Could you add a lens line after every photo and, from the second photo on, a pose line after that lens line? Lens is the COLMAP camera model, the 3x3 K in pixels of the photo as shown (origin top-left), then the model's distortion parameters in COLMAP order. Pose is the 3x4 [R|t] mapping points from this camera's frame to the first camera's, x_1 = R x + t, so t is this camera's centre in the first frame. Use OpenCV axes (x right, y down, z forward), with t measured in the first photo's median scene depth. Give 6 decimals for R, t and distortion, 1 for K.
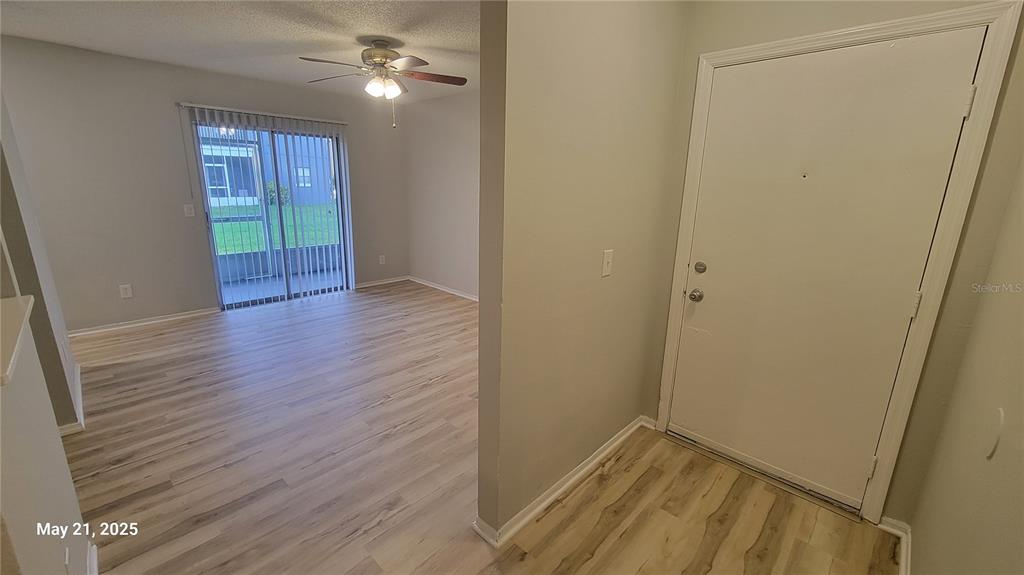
lens RADIAL K [[418.5, 0, 504.8], [0, 418.5, 288.3], [0, 0, 1]] dist [-0.001397, 0.000883]
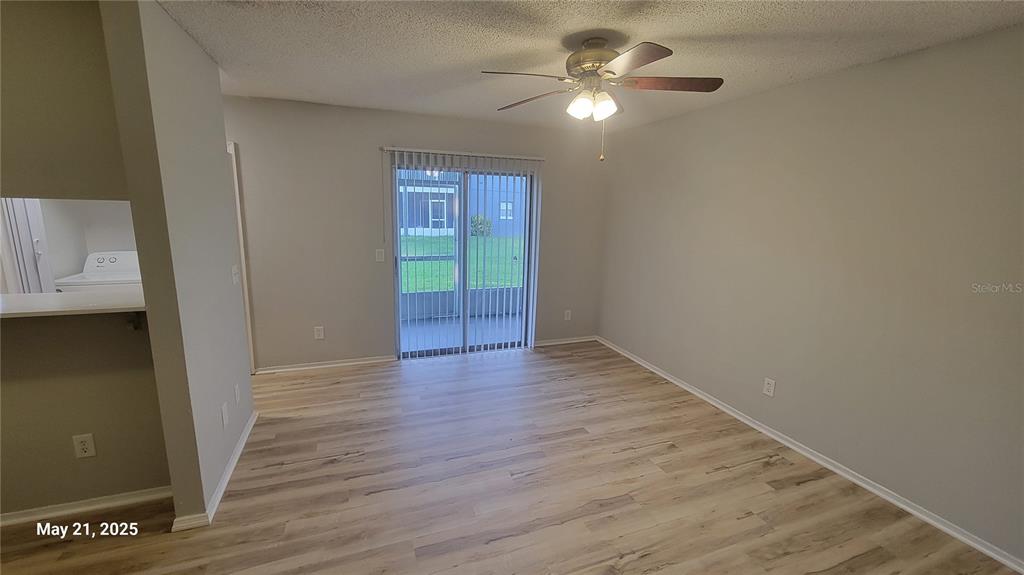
lens RADIAL K [[418.5, 0, 504.6], [0, 418.5, 289.6], [0, 0, 1]] dist [-0.001397, 0.000883]
pose [[0.903184, 0.078637, -0.421988, -0.091254], [-0.107513, 0.993183, -0.045032, -0.112712], [0.415571, 0.086041, 0.905482, 0.295264]]
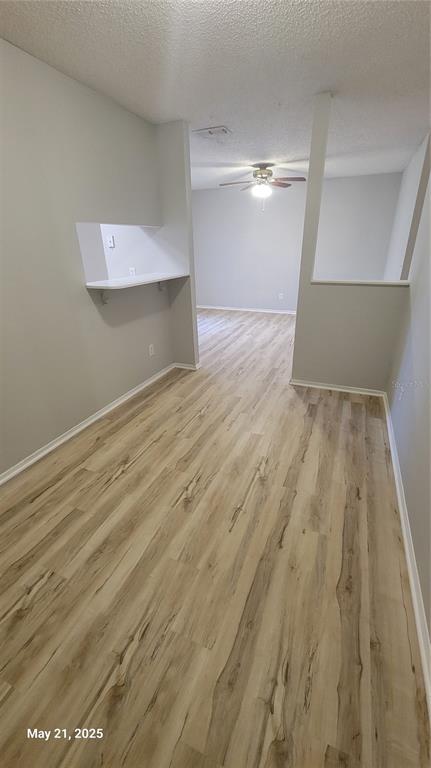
lens RADIAL K [[313.8, 0, 213.0], [0, 313.8, 379.9], [0, 0, 1]] dist [-0.001397, 0.000883]
pose [[0.933766, -0.175388, 0.311961, -1.004781], [0.121889, 0.975423, 0.183555, 0.080169], [-0.336487, -0.133373, 0.932195, -0.374789]]
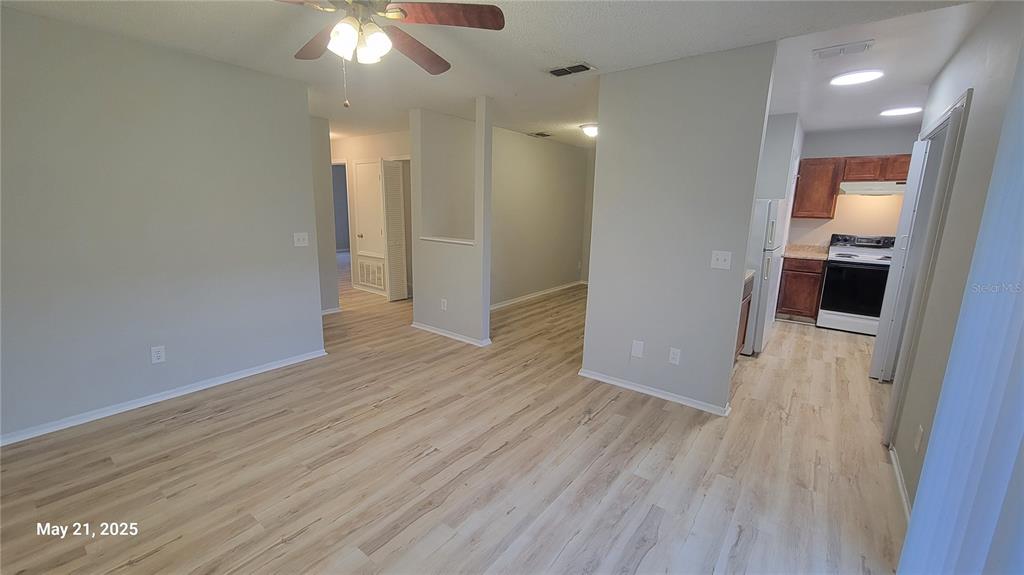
lens RADIAL K [[418.5, 0, 509.0], [0, 418.5, 282.7], [0, 0, 1]] dist [-0.001397, 0.000883]
pose [[-0.992083, -0.020897, -0.123832, -0.383611], [-0.070611, 0.908248, 0.412432, -0.387324], [0.103851, 0.417911, -0.902533, 1.501866]]
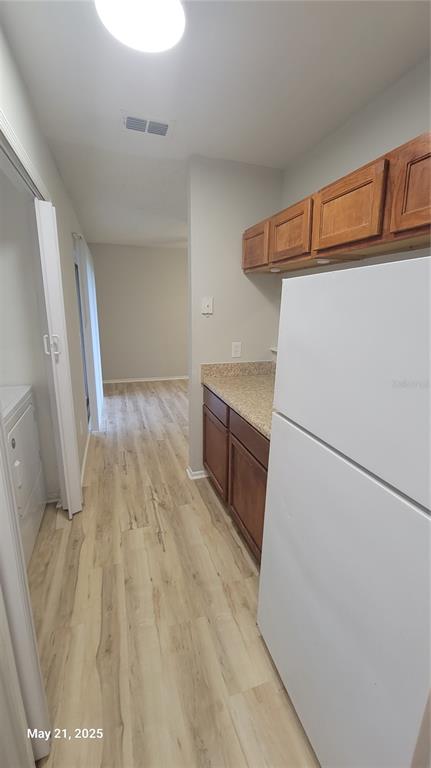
lens RADIAL K [[313.8, 0, 215.8], [0, 313.8, 383.5], [0, 0, 1]] dist [-0.001397, 0.000883]
pose [[0.465918, -0.227926, 0.854968, -1.523488], [0.215419, 0.966399, 0.140240, -0.143171], [-0.858205, 0.118836, 0.499362, 0.414952]]
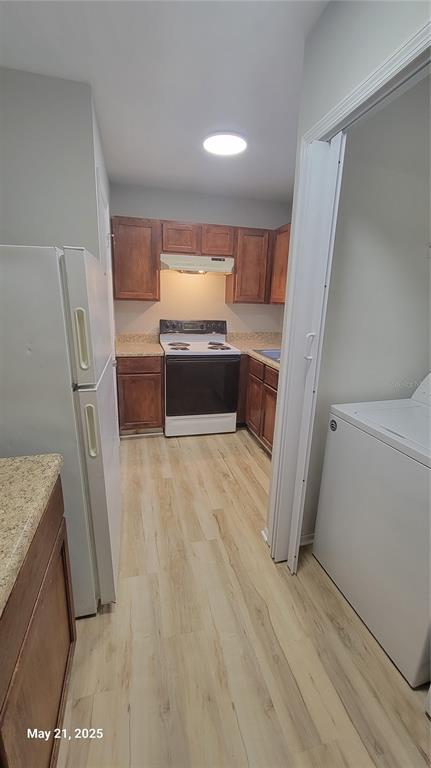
lens RADIAL K [[313.8, 0, 214.5], [0, 313.8, 382.9], [0, 0, 1]] dist [-0.001397, 0.000883]
pose [[-0.524188, 0.186279, -0.830980, -1.014342], [-0.244733, 0.901671, 0.356505, -0.204836], [0.815680, 0.390243, -0.427056, 0.769922]]
